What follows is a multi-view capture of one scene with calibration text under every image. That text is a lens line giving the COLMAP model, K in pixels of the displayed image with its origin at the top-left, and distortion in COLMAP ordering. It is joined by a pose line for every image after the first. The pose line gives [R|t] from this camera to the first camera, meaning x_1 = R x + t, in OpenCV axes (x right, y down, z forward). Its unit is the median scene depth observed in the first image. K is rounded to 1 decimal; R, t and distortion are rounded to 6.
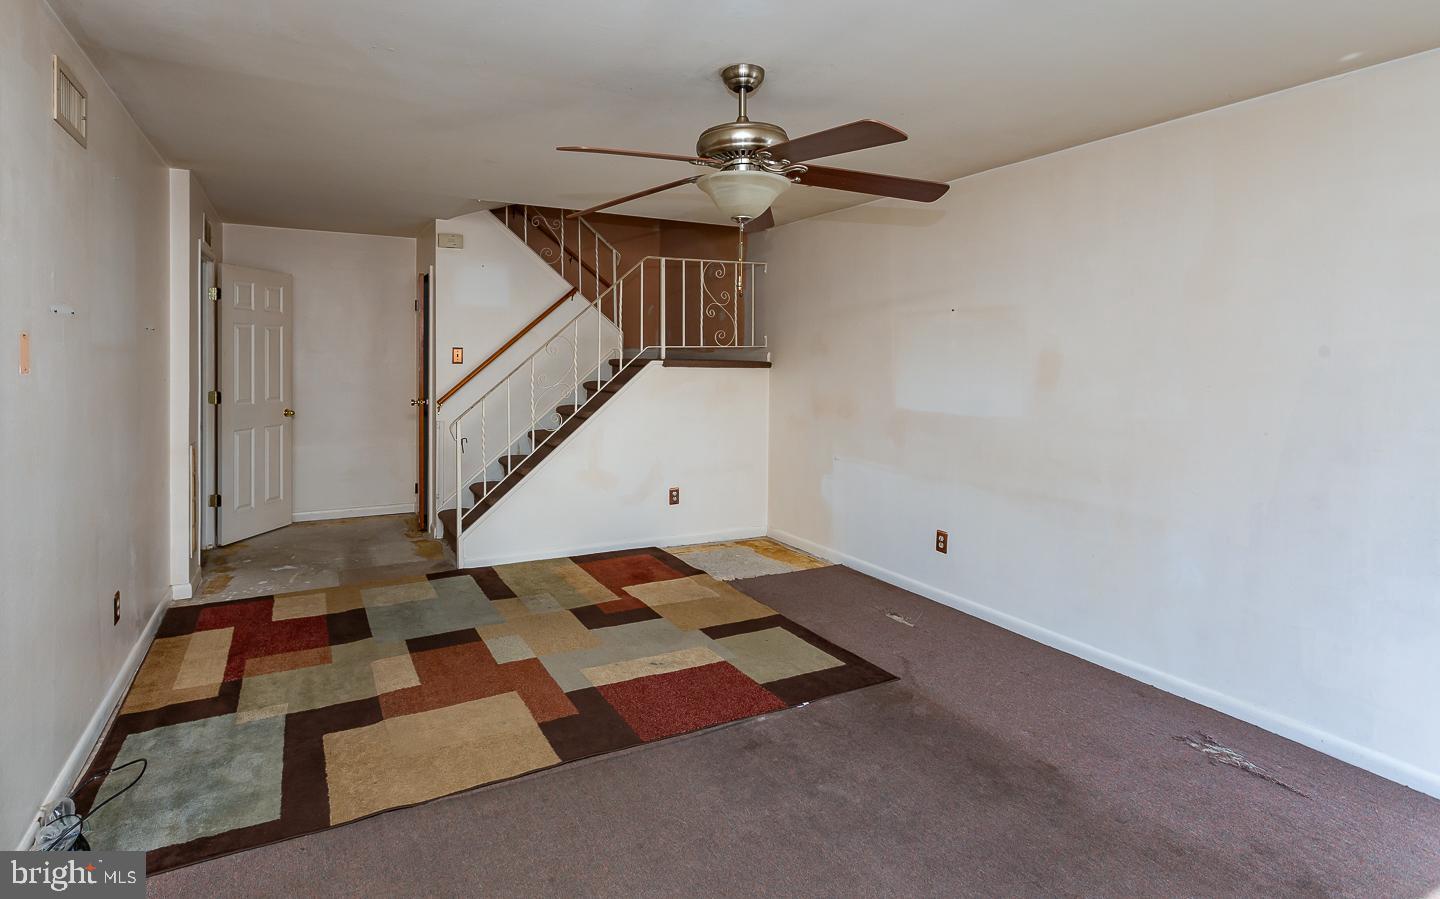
lens RADIAL K [[714.7, 0, 659.7], [0, 714.7, 369.6], [0, 0, 1]] dist [-0.001458, 0.000441]
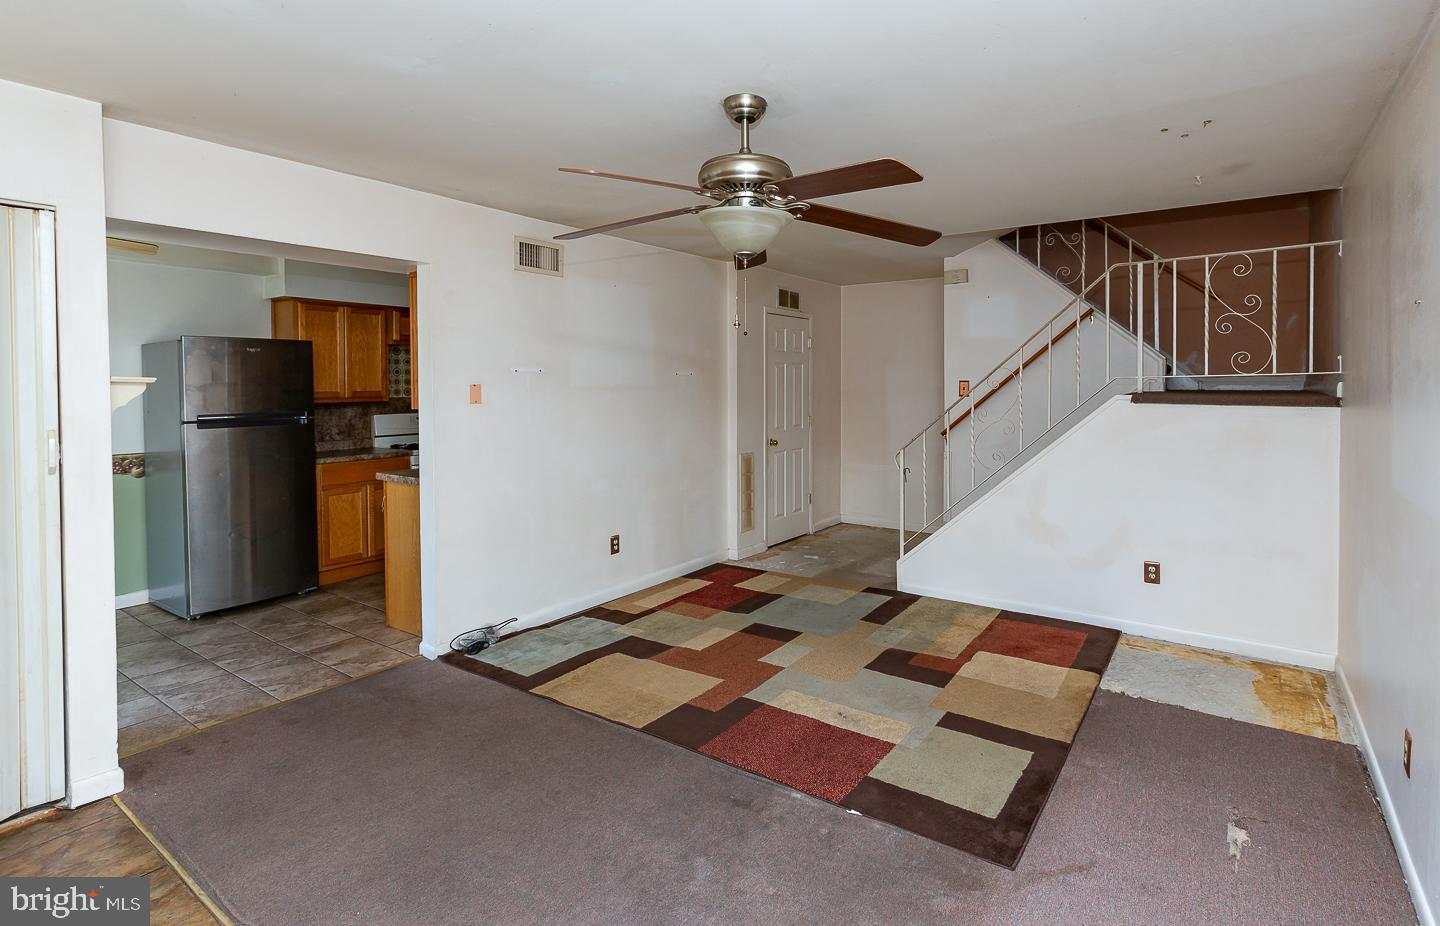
lens RADIAL K [[695.4, 0, 749.9], [0, 695.4, 394.9], [0, 0, 1]] dist [-0.002510, 0.000412]
pose [[0.502161, 0.004972, -0.864760, 0.730818], [-0.006591, 0.999976, 0.001922, -0.018499], [0.864749, 0.004734, 0.502181, 0.419375]]
